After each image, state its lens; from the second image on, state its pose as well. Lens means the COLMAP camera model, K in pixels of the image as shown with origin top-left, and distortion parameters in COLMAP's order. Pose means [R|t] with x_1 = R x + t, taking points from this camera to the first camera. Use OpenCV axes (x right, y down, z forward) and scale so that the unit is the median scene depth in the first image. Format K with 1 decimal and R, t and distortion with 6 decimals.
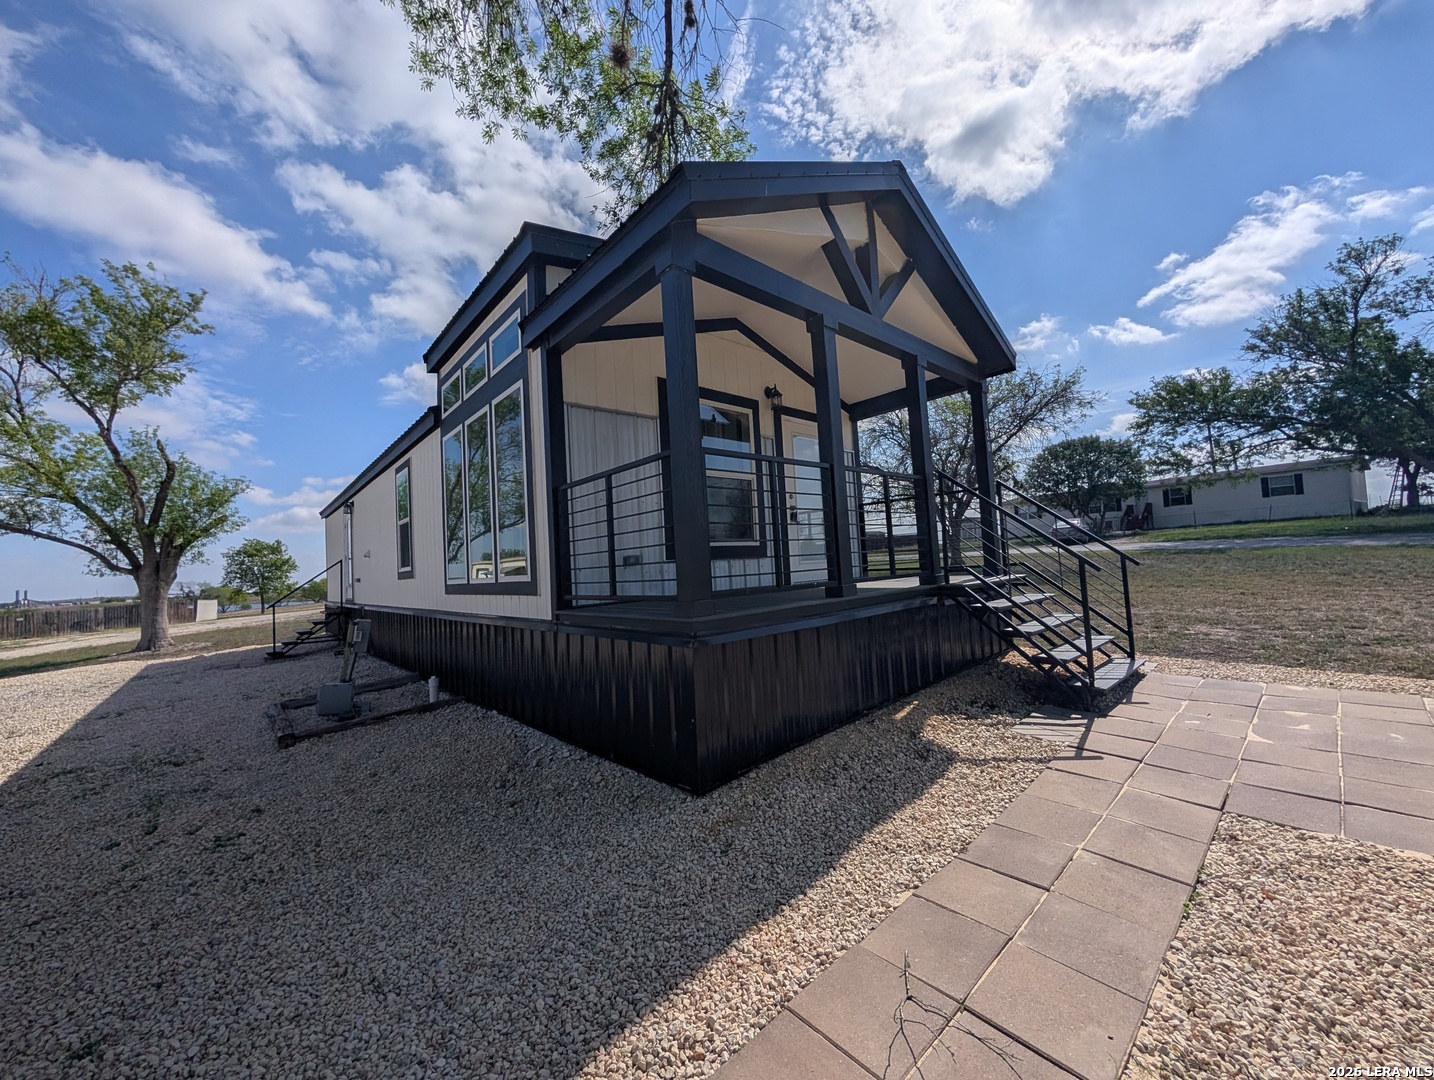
lens RADIAL K [[542.6, 0, 715.2], [0, 542.6, 539.7], [0, 0, 1]] dist [-0.000980, 0.000803]
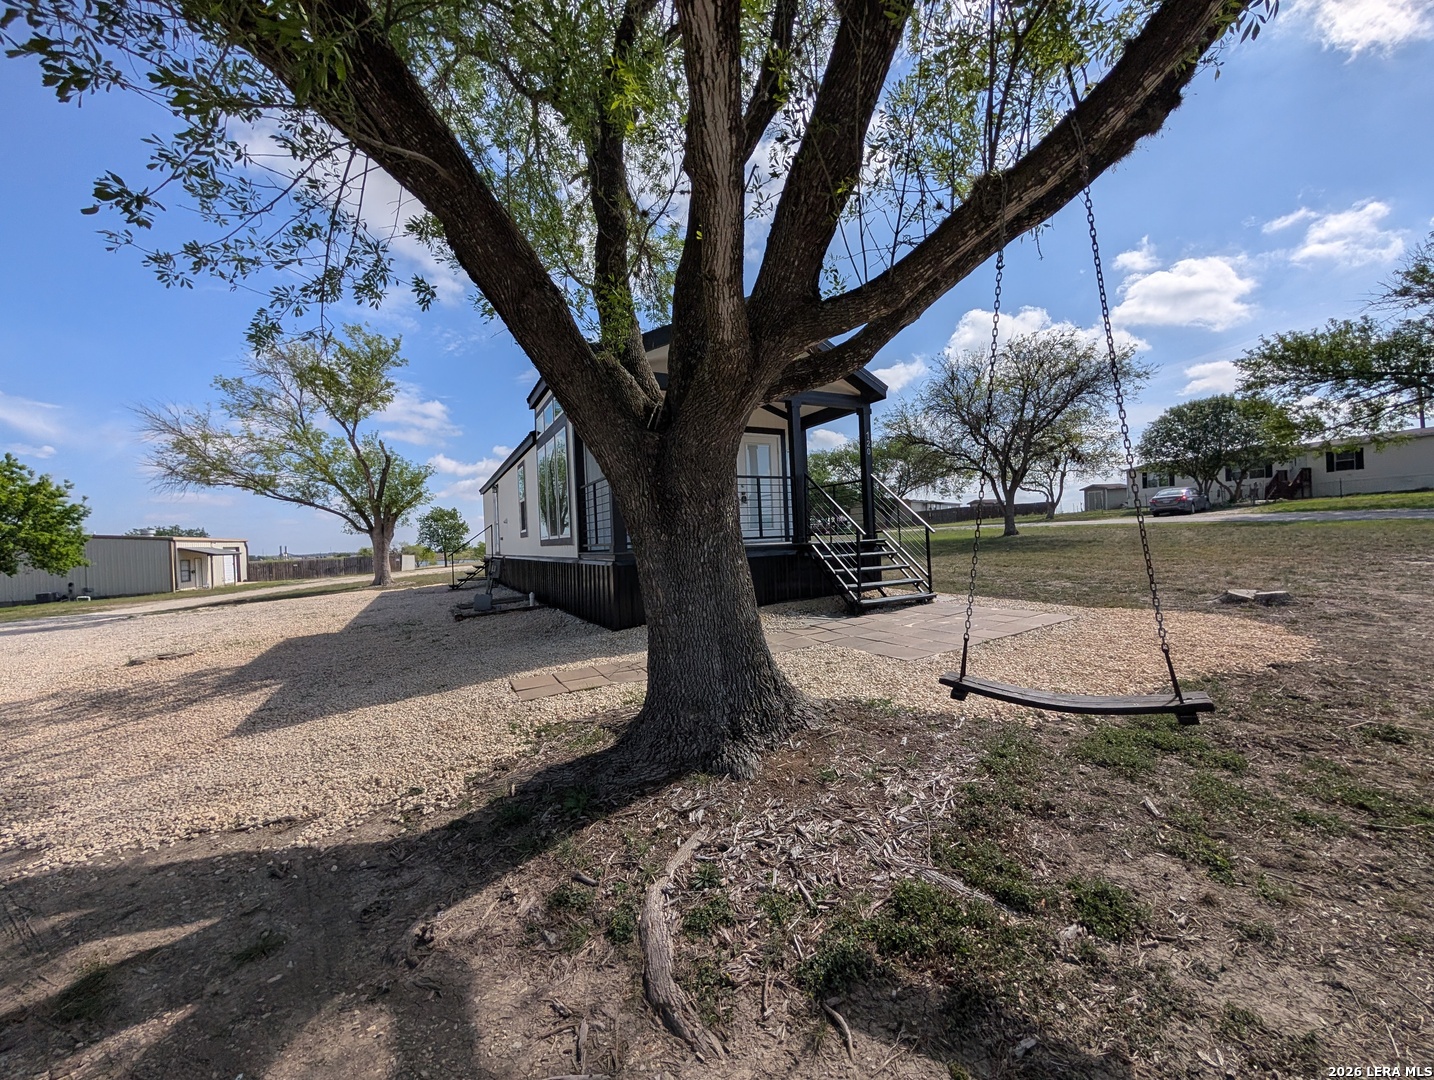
lens RADIAL K [[542.6, 0, 717.8], [0, 542.6, 545.0], [0, 0, 1]] dist [-0.000980, 0.000803]
pose [[0.974031, 0.016990, -0.225776, 0.182609], [-0.000957, 0.997480, 0.070936, -0.009868], [0.226413, -0.068878, 0.971593, -0.220771]]
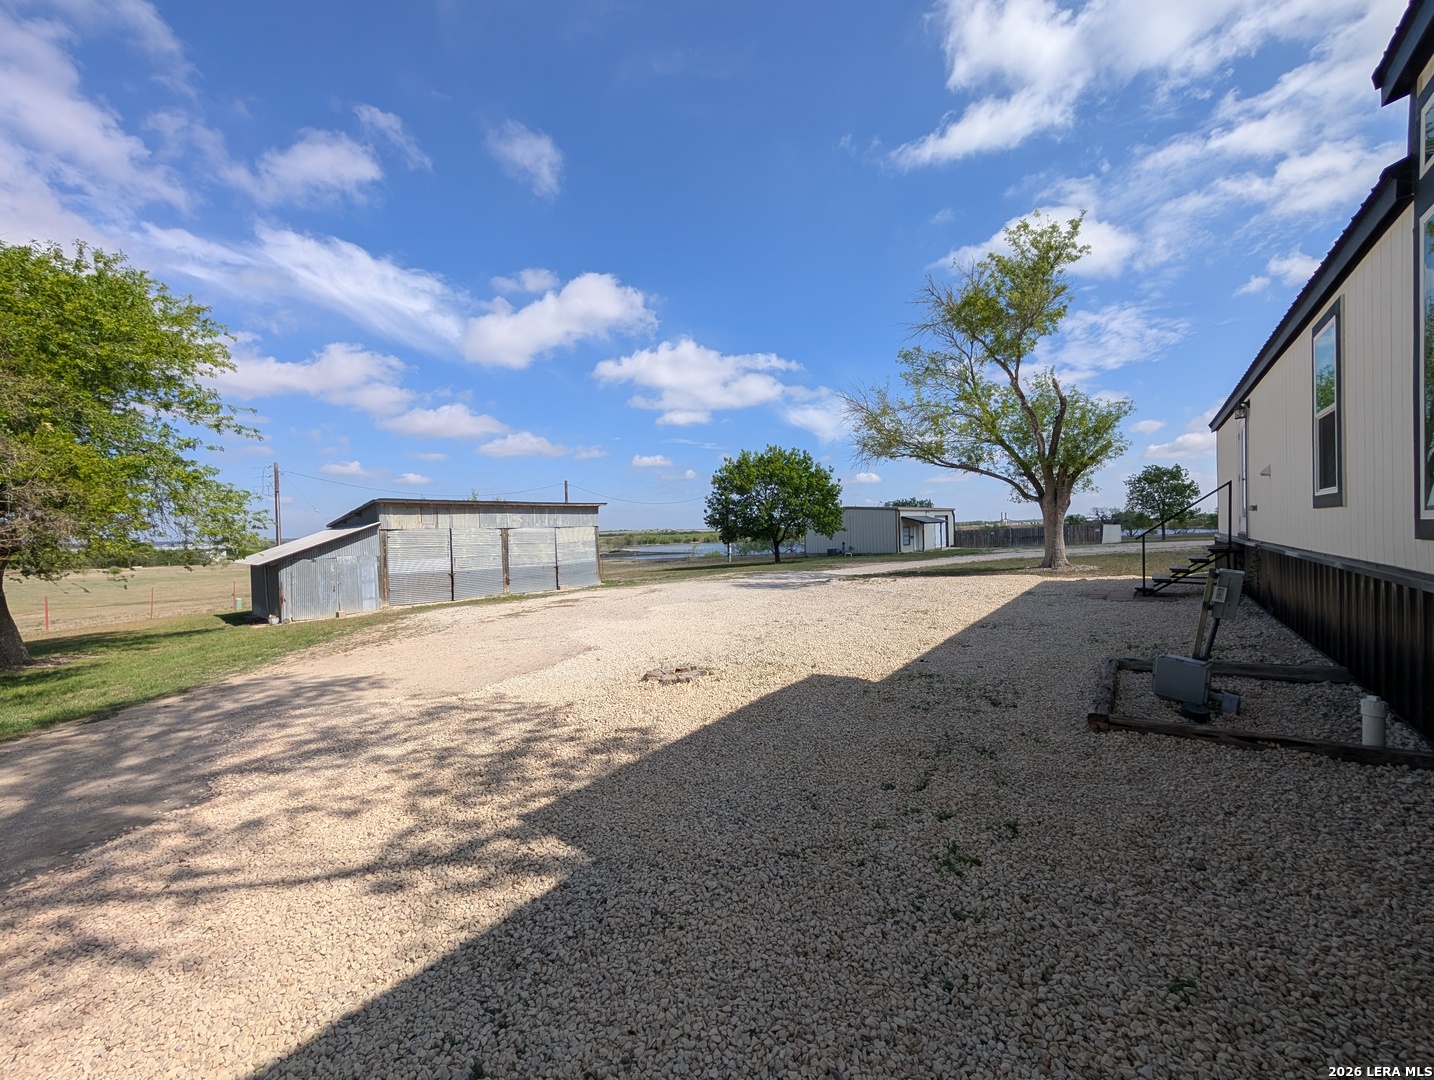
lens RADIAL K [[542.6, 0, 724.8], [0, 542.6, 542.4], [0, 0, 1]] dist [-0.000980, 0.000803]
pose [[0.188680, 0.069337, -0.979588, -0.055360], [0.069311, 0.994077, 0.083712, 0.007640], [0.979590, -0.083691, 0.182757, 0.124050]]
